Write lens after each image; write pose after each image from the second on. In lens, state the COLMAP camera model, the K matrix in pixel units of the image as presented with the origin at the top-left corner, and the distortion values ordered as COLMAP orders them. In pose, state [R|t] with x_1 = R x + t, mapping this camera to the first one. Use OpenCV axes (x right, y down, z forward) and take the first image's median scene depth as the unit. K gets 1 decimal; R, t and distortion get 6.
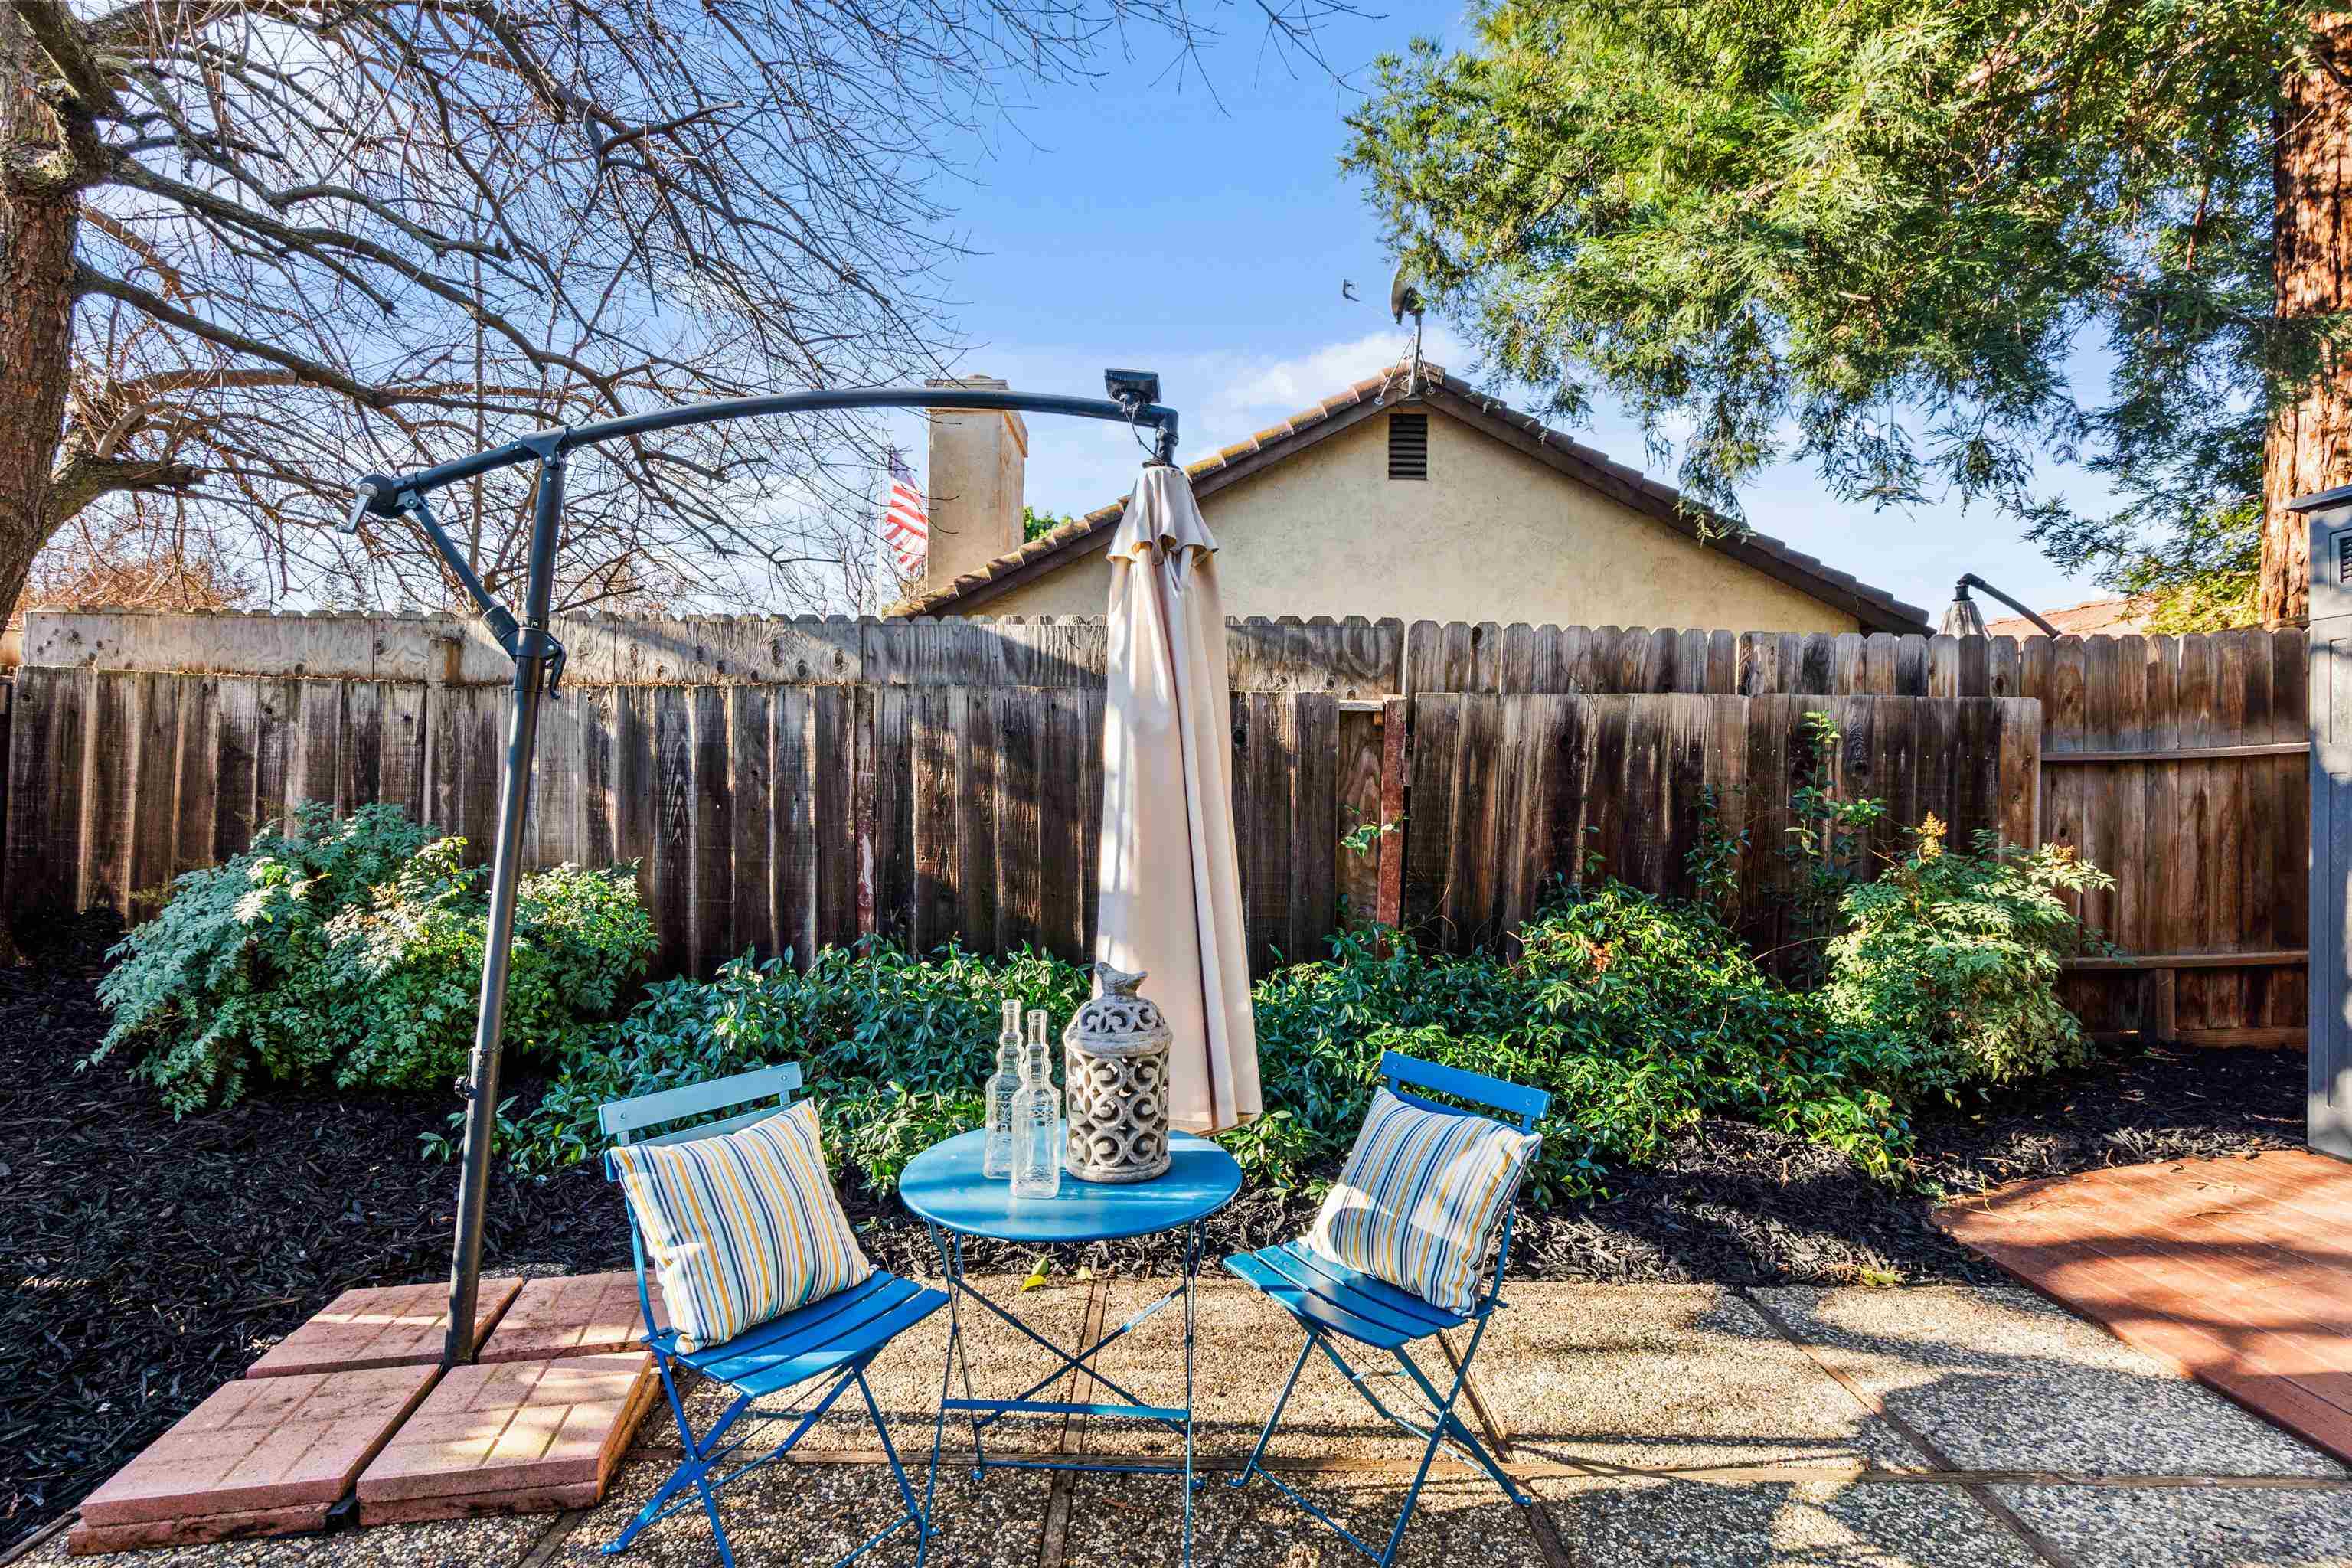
lens RADIAL K [[1089.7, 0, 1178.8], [0, 1089.7, 748.7], [0, 0, 1]] dist [-0.003855, 0.000041]
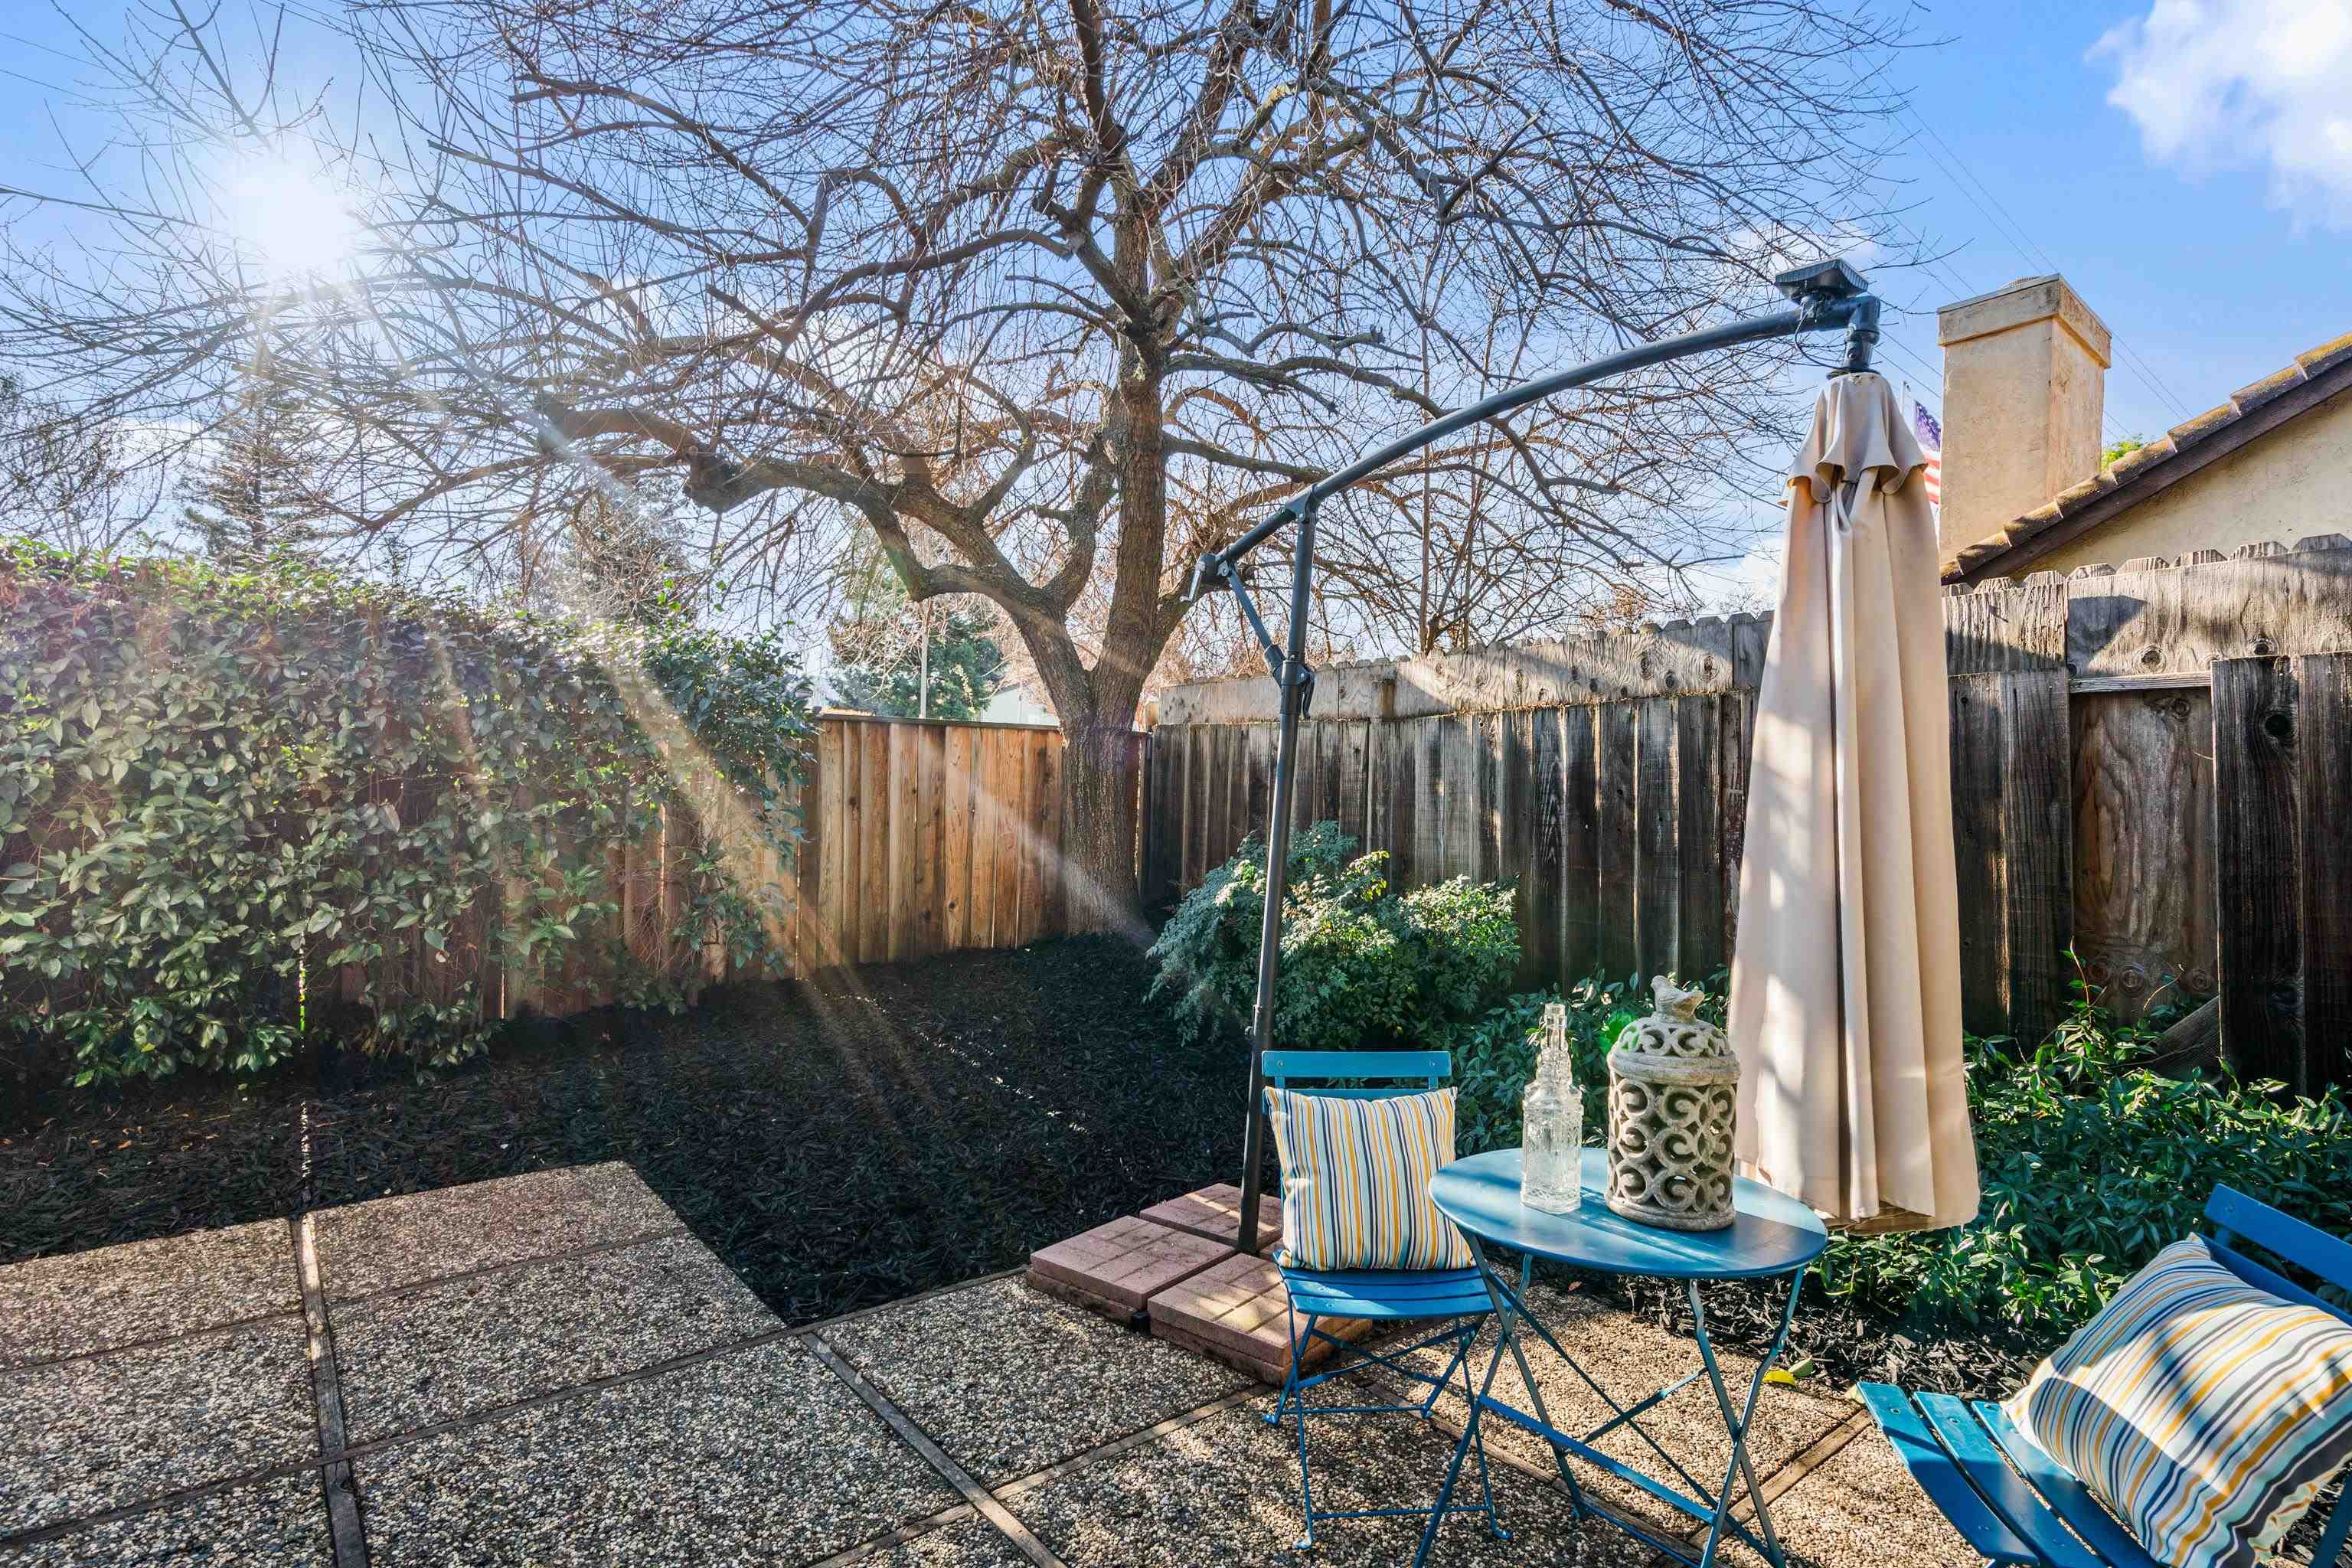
lens RADIAL K [[1165.4, 0, 1188.2], [0, 1165.4, 802.4], [0, 0, 1]] dist [0.000729, 0.000813]
pose [[0.644450, -0.005433, -0.764627, 0.252829], [0.018141, 0.999802, 0.008186, 0.026544], [0.764432, -0.019147, 0.644421, 0.070603]]
